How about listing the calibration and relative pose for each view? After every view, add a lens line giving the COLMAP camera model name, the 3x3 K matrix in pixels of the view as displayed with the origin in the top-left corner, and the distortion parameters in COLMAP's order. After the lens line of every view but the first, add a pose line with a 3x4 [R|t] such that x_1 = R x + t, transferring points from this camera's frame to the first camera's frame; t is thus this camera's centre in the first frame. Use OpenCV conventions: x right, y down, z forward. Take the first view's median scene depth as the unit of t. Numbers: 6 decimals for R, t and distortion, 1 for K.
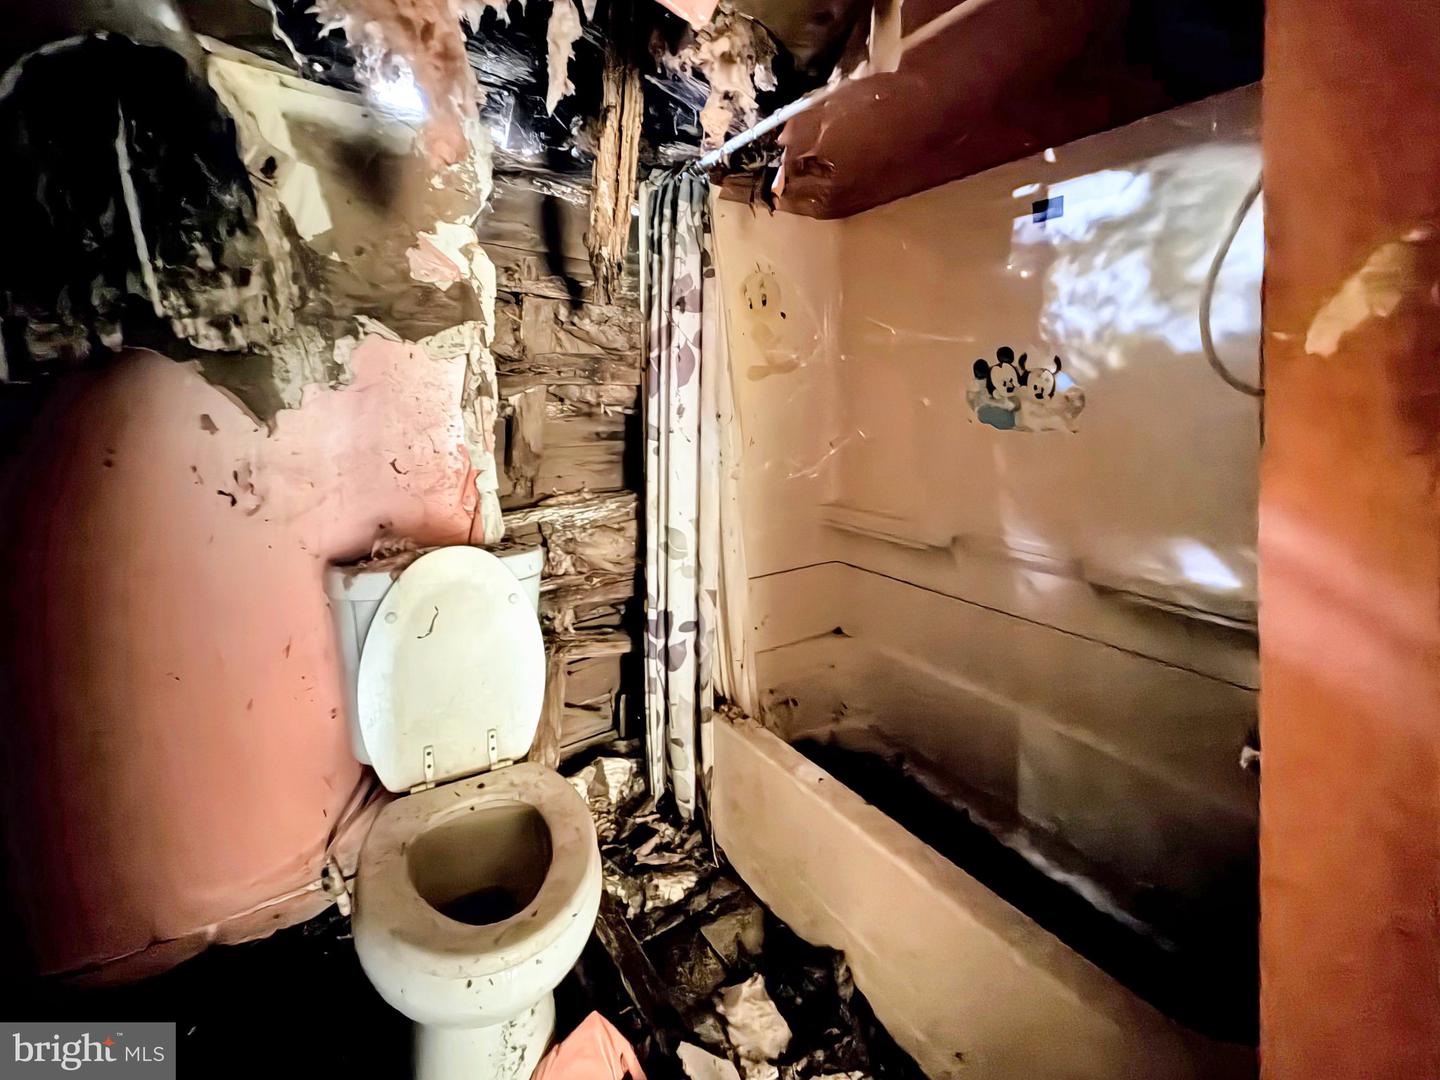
lens RADIAL K [[590.3, 0, 720.6], [0, 590.3, 477.7], [0, 0, 1]] dist [0.001316, -0.000245]
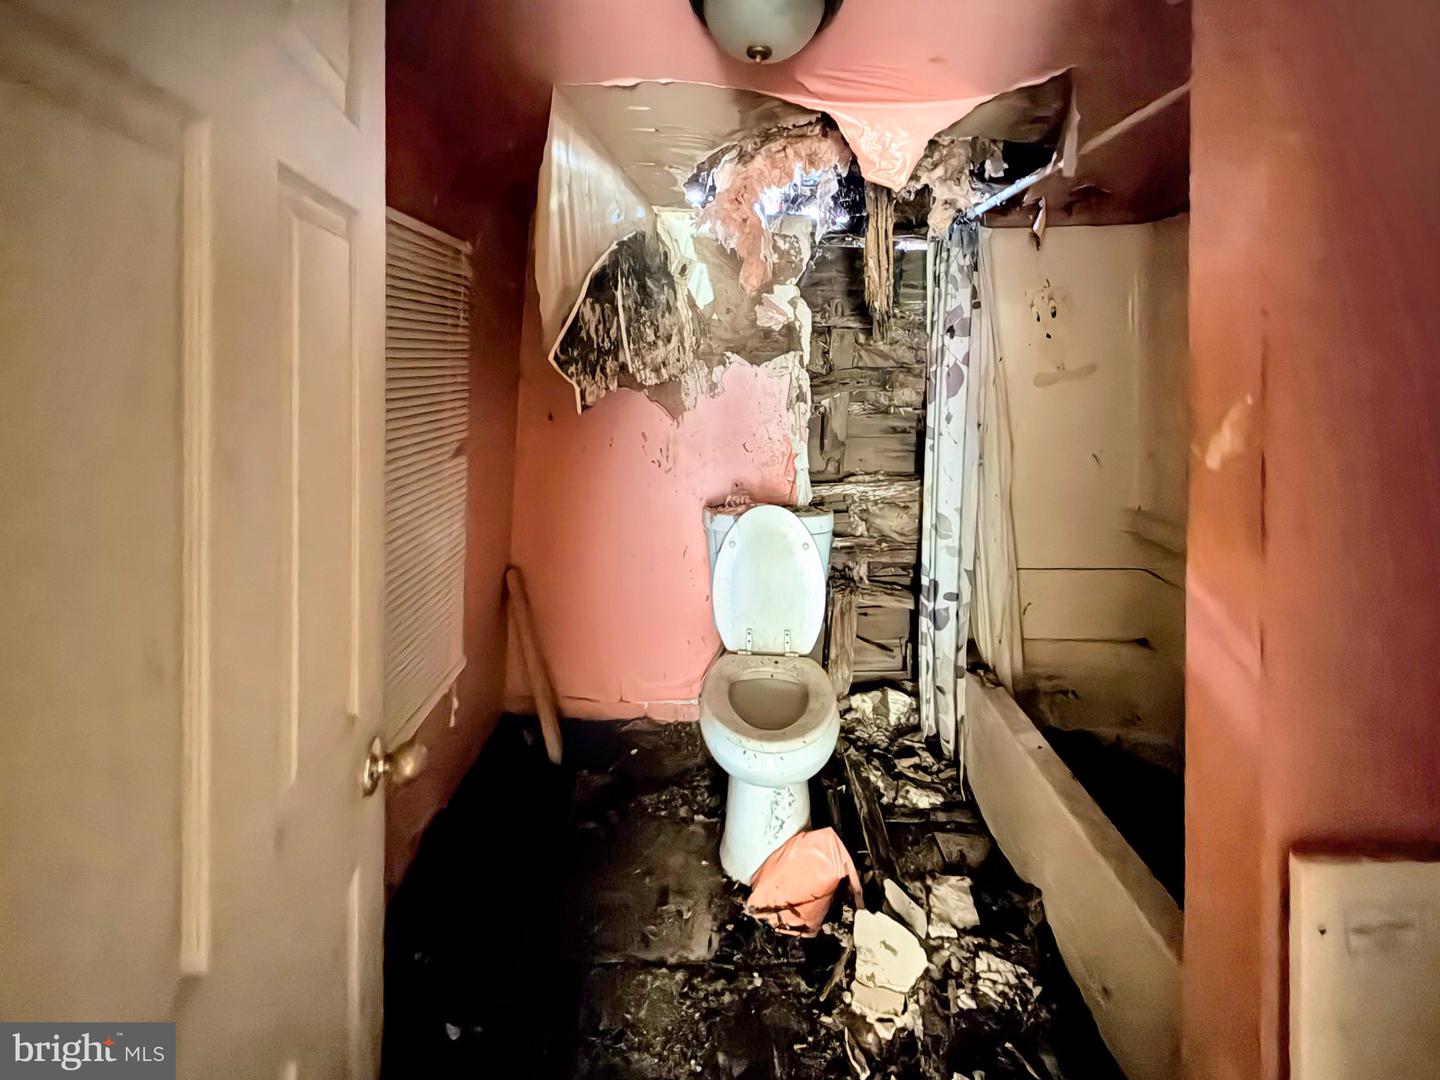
lens RADIAL K [[576.3, 0, 720.0], [0, 576.3, 540.0], [0, 0, 1]] dist [-0.000397, -0.000037]
pose [[0.811742, 0.168311, -0.559238, 0.233893], [-0.068457, 0.978392, 0.195095, -0.062798], [0.579991, -0.120083, 0.805724, -0.225481]]
